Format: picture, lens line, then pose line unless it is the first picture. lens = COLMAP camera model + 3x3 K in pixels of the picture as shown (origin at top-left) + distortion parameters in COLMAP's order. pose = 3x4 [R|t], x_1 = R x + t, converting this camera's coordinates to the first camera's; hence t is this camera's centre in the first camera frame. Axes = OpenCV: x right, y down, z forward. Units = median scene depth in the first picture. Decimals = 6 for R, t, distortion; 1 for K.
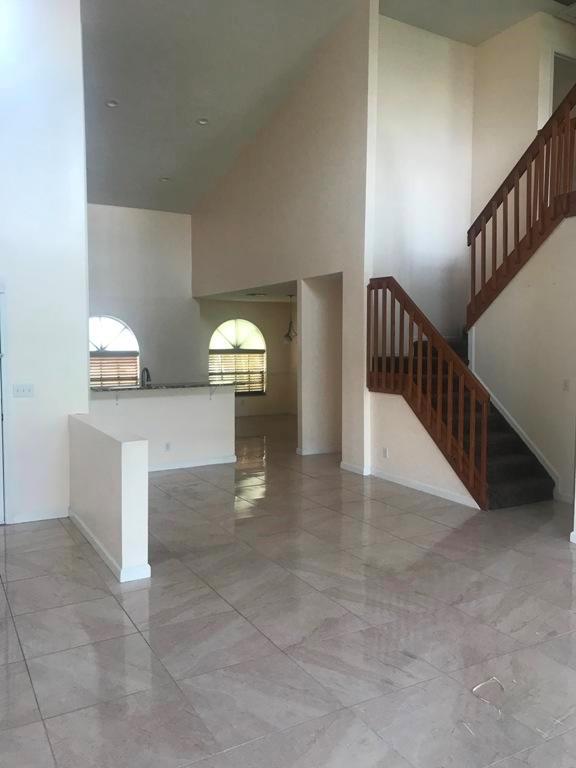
lens RADIAL K [[626.7, 0, 297.0], [0, 626.7, 385.4], [0, 0, 1]] dist [0.031269, -0.045787]
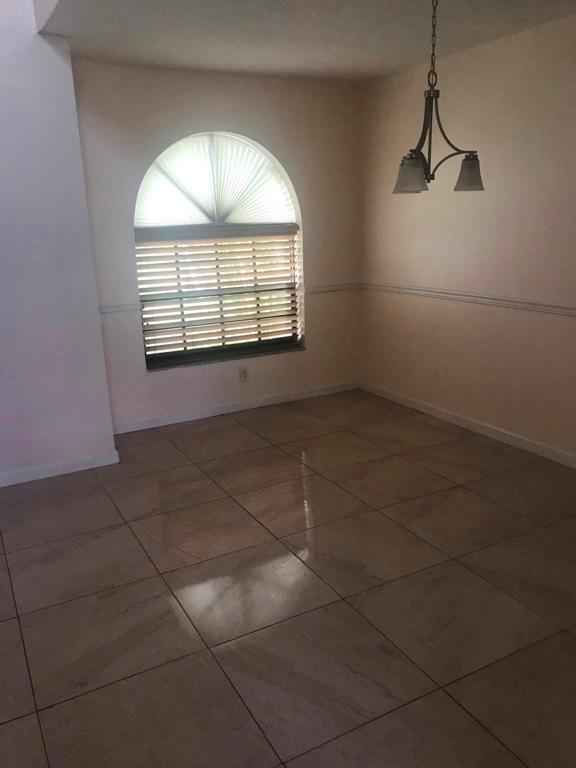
lens RADIAL K [[626.7, 0, 290.7], [0, 626.7, 384.9], [0, 0, 1]] dist [0.031269, -0.045787]
pose [[0.999376, -0.033718, -0.010526, -0.055363], [0.035098, 0.981462, 0.188418, -0.034392], [0.003977, -0.188670, 0.982032, 0.637011]]
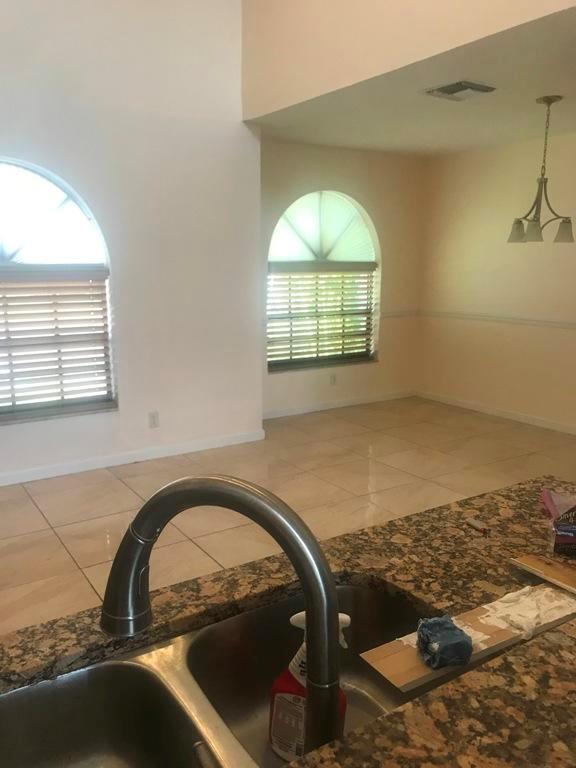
lens RADIAL K [[626.7, 0, 272.4], [0, 626.7, 385.5], [0, 0, 1]] dist [0.031269, -0.045787]
pose [[0.998220, -0.017548, 0.056992, -0.157171], [0.010238, 0.991963, 0.126110, -0.026616], [-0.058747, -0.125302, 0.990378, 0.544511]]
